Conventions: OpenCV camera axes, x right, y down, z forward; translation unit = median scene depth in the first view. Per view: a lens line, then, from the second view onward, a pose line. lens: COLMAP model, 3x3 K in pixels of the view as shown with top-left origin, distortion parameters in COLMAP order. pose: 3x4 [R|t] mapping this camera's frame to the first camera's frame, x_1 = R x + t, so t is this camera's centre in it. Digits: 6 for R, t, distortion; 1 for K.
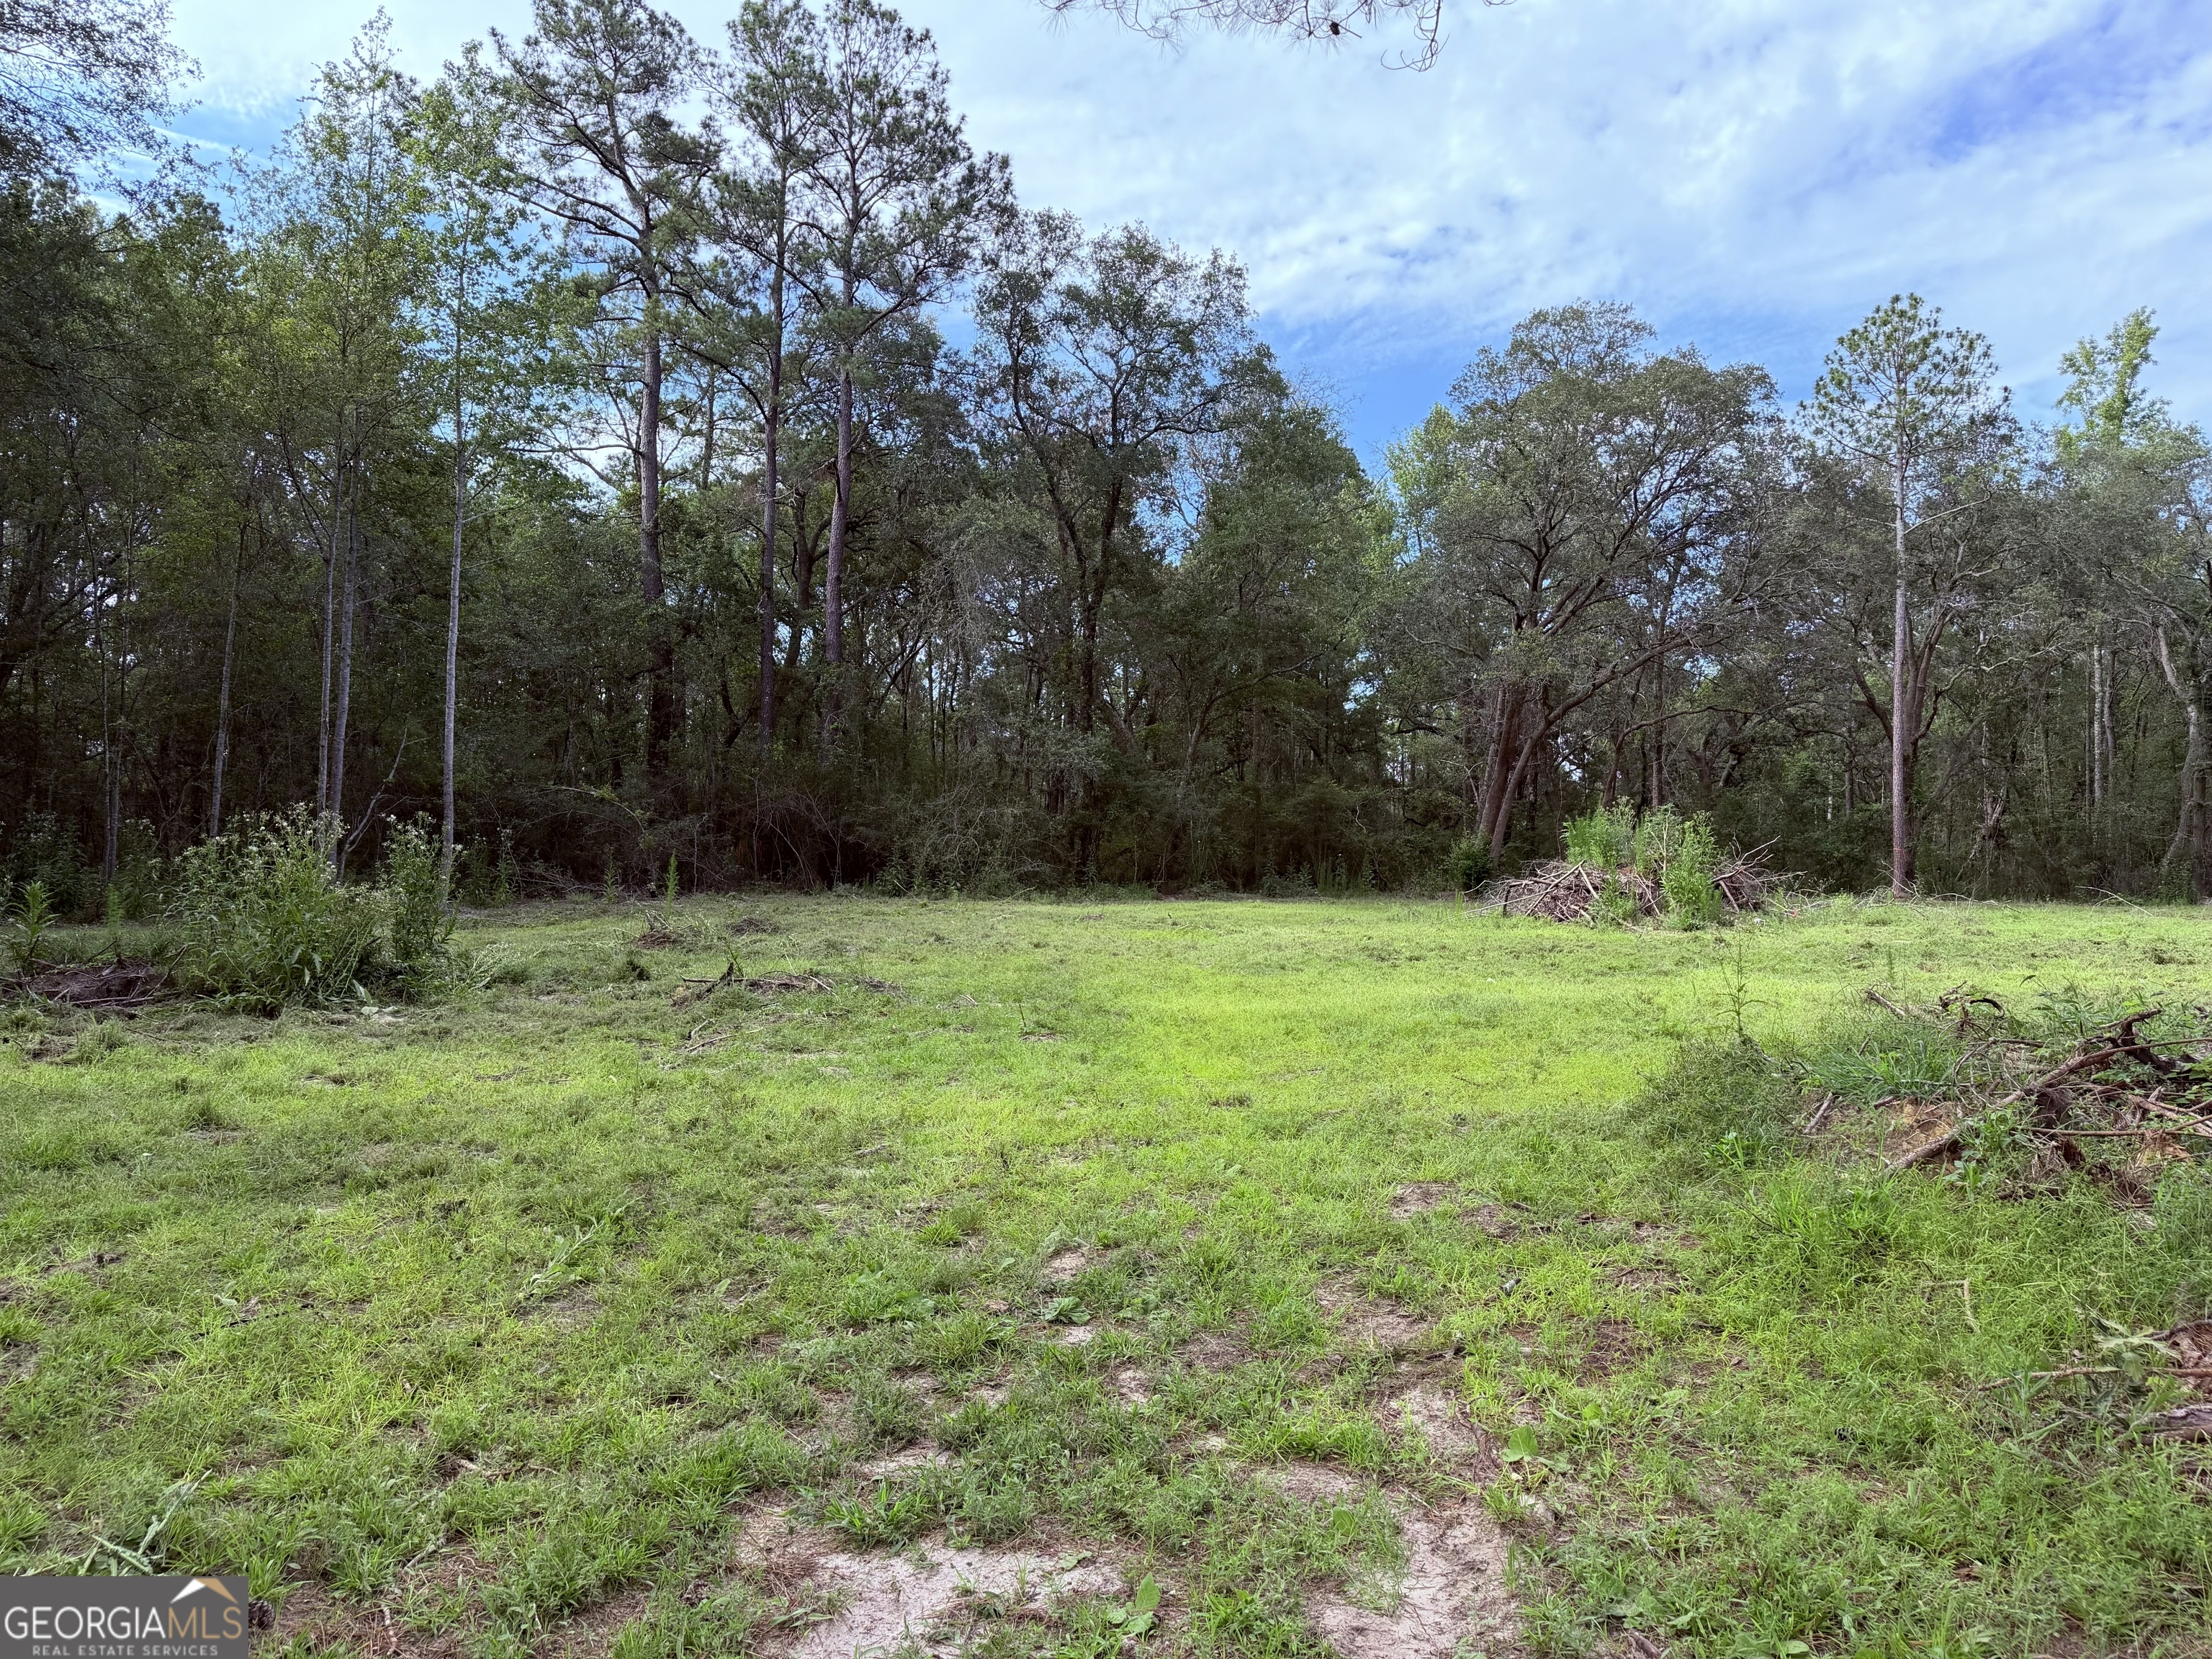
lens RADIAL K [[1570.7, 0, 1106.0], [0, 1570.7, 829.5], [0, 0, 1]] dist [0.062144, -0.068845]
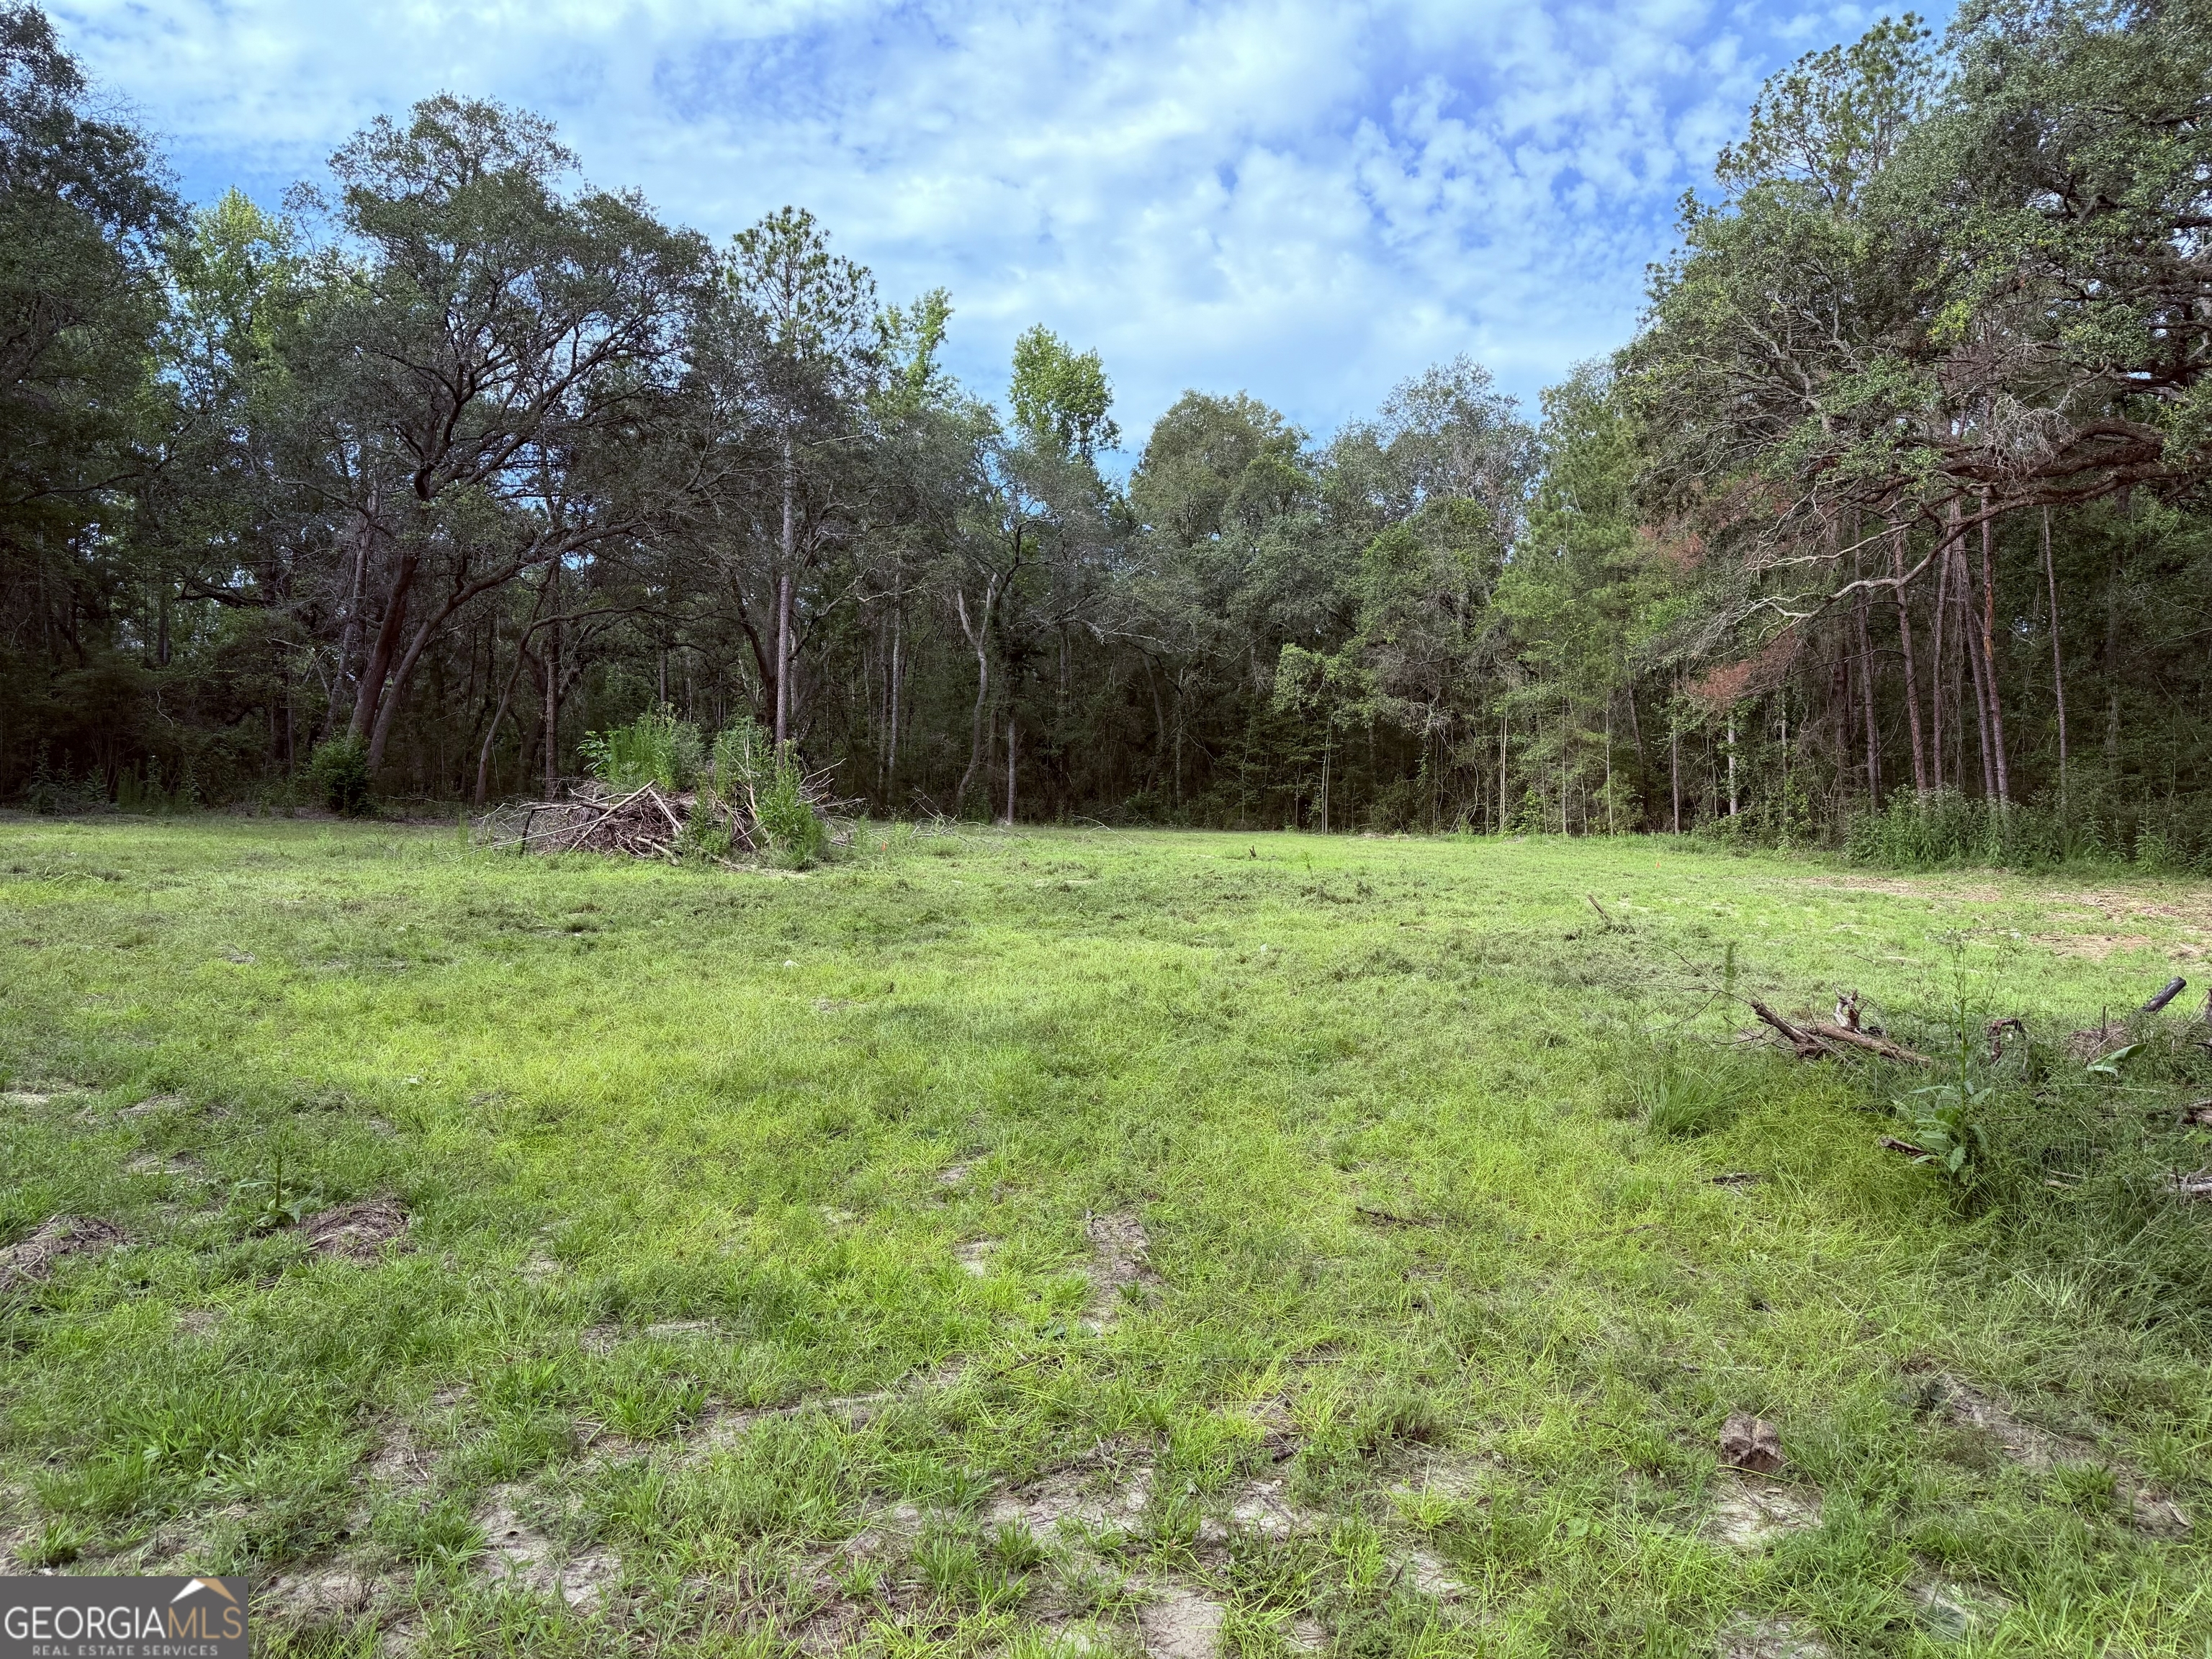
lens RADIAL K [[1570.7, 0, 1106.0], [0, 1570.7, 829.5], [0, 0, 1]] dist [0.062144, -0.068845]
pose [[0.720078, 0.004559, 0.693878, -0.040822], [-0.044332, 0.998238, 0.039448, 0.001258], [-0.692475, -0.059167, 0.719011, 0.140547]]
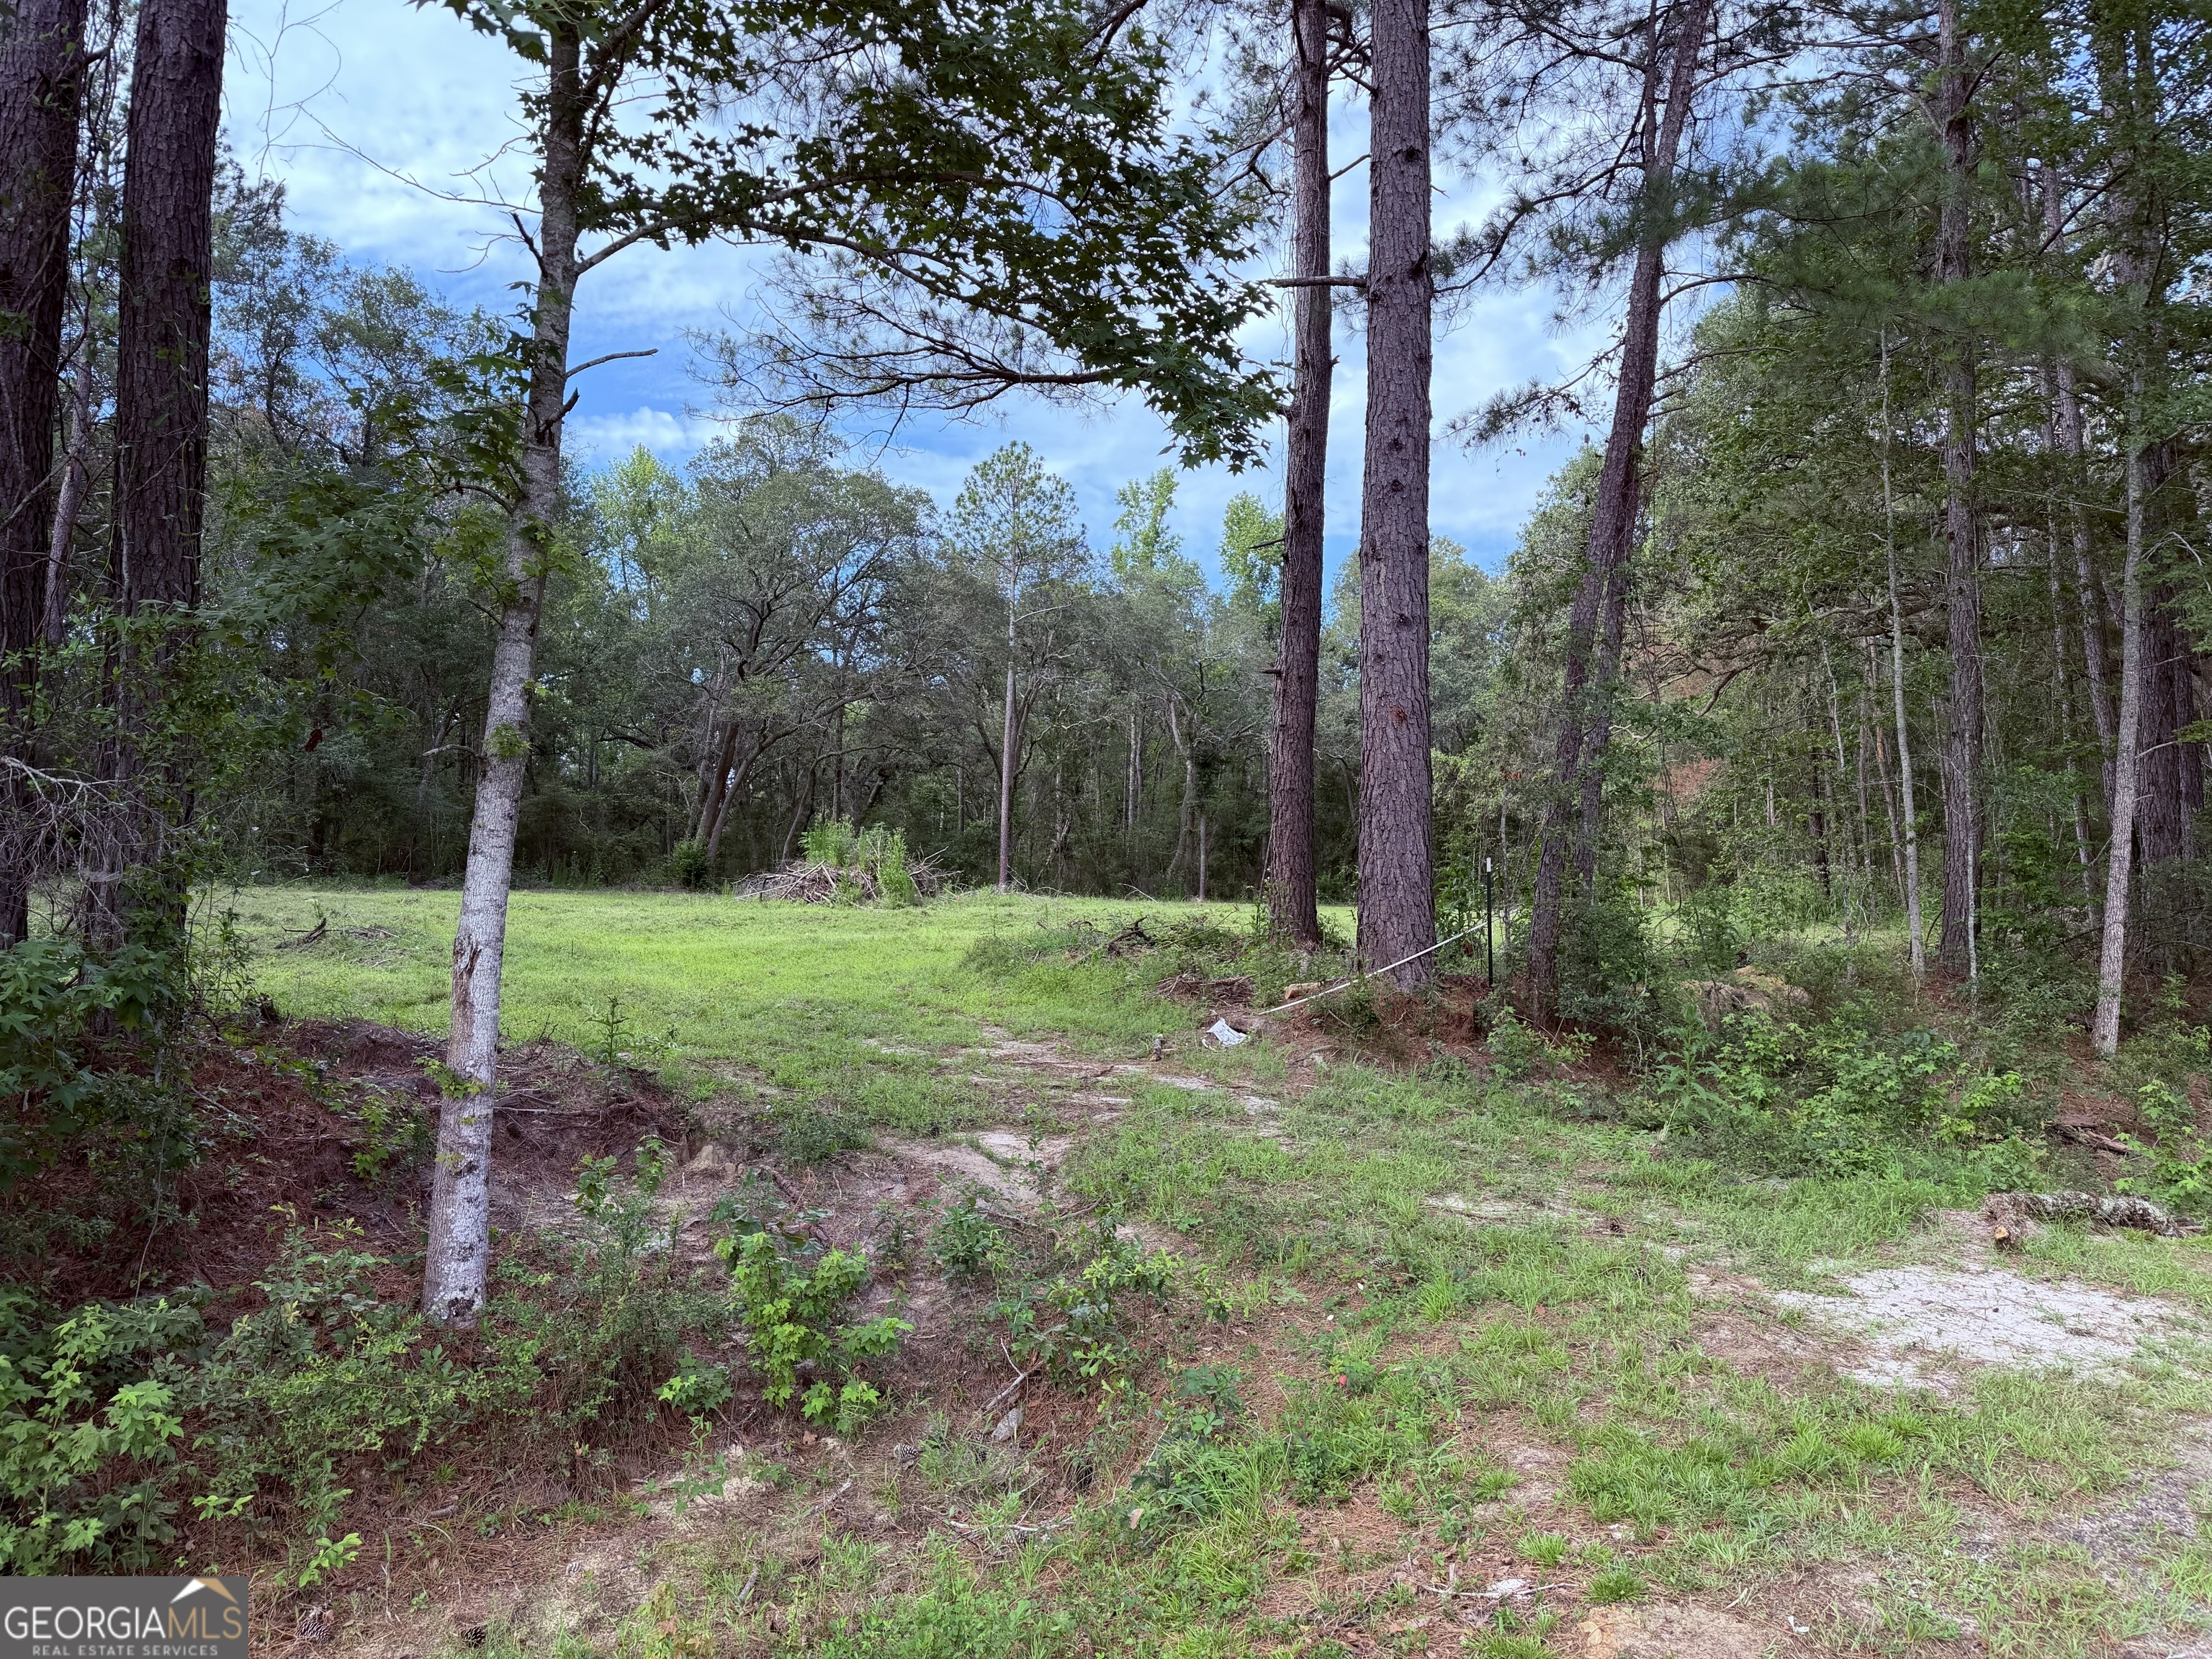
lens RADIAL K [[1547.3, 0, 1132.0], [0, 1547.3, 834.1], [0, 0, 1]] dist [0.137786, -0.247661]
pose [[0.847579, 0.030691, 0.529781, -0.101608], [-0.031797, 0.999470, -0.007029, -0.001428], [-0.529715, -0.010888, 0.848106, -0.163215]]
